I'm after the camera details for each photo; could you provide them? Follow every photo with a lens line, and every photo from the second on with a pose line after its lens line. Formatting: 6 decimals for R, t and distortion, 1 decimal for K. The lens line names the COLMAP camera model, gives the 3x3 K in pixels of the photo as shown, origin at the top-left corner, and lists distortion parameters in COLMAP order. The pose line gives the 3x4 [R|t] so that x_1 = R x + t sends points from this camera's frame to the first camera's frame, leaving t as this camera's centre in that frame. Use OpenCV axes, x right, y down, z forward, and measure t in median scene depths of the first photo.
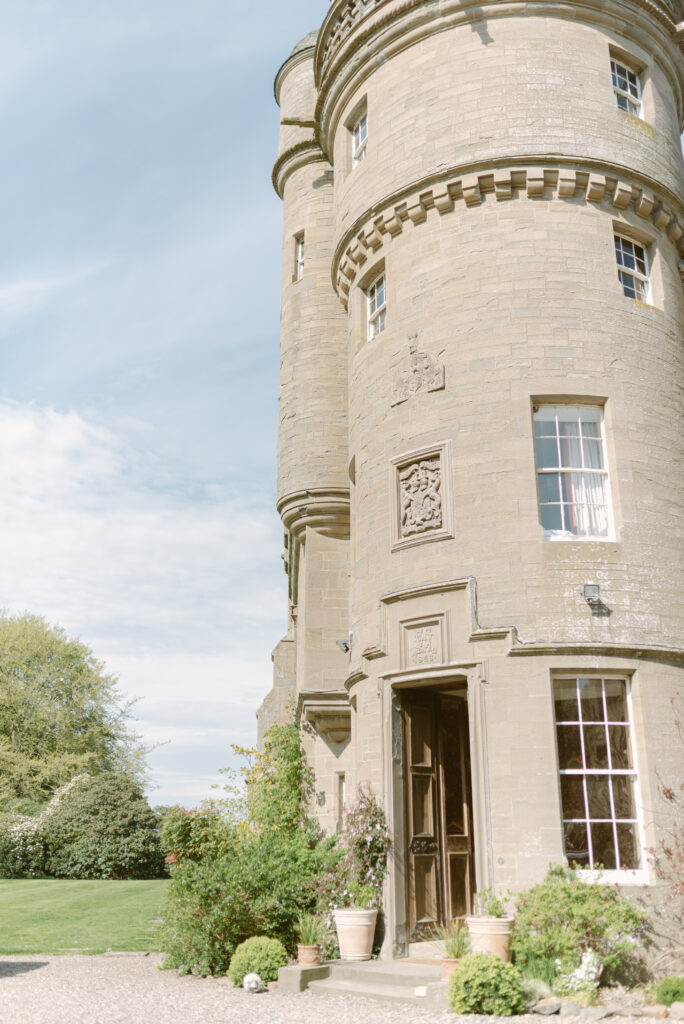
lens RADIAL K [[965.7, 0, 340.7], [0, 965.7, 510.2], [0, 0, 1]] dist [-0.012879, 0.015327]
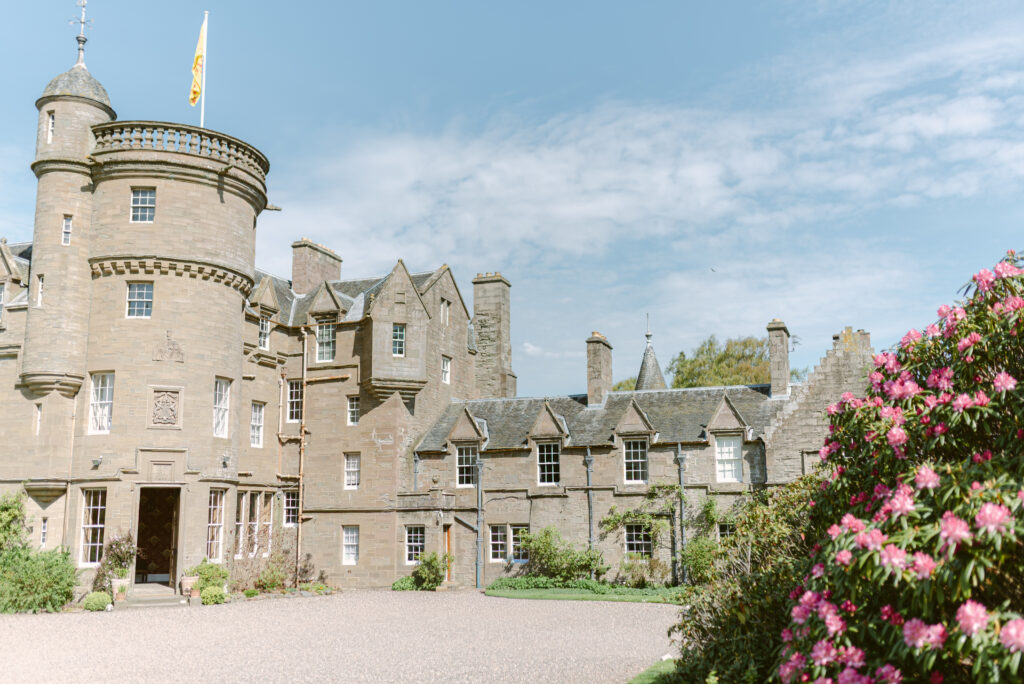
lens RADIAL K [[965.7, 0, 519.6], [0, 965.7, 340.3], [0, 0, 1]] dist [-0.012879, 0.015327]
pose [[0.377214, 0.161675, 0.911905, -1.716653], [-0.296947, 0.953773, -0.046264, -0.309995], [-0.877230, -0.253336, 0.407786, -0.645317]]
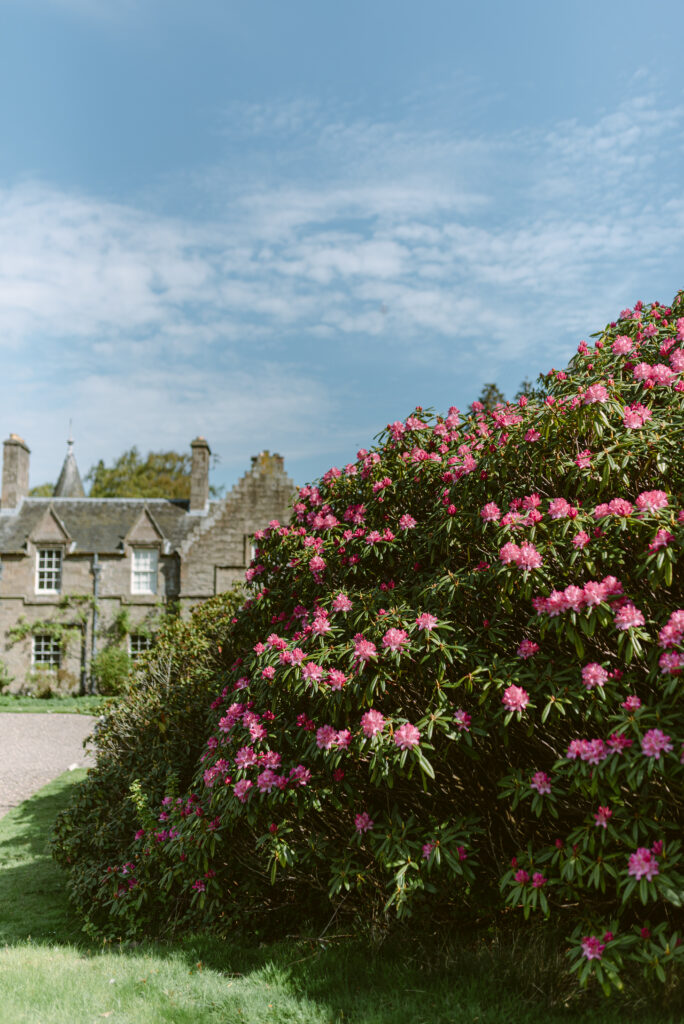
lens RADIAL K [[974.3, 0, 342.0], [0, 974.3, 512.0], [0, 0, 1]] dist [0.008766, 0.001360]
pose [[-0.035108, 0.111109, 0.993188, -1.981575], [-0.329686, 0.936880, -0.116463, -0.317436], [-0.943438, -0.331529, 0.003739, -0.521889]]
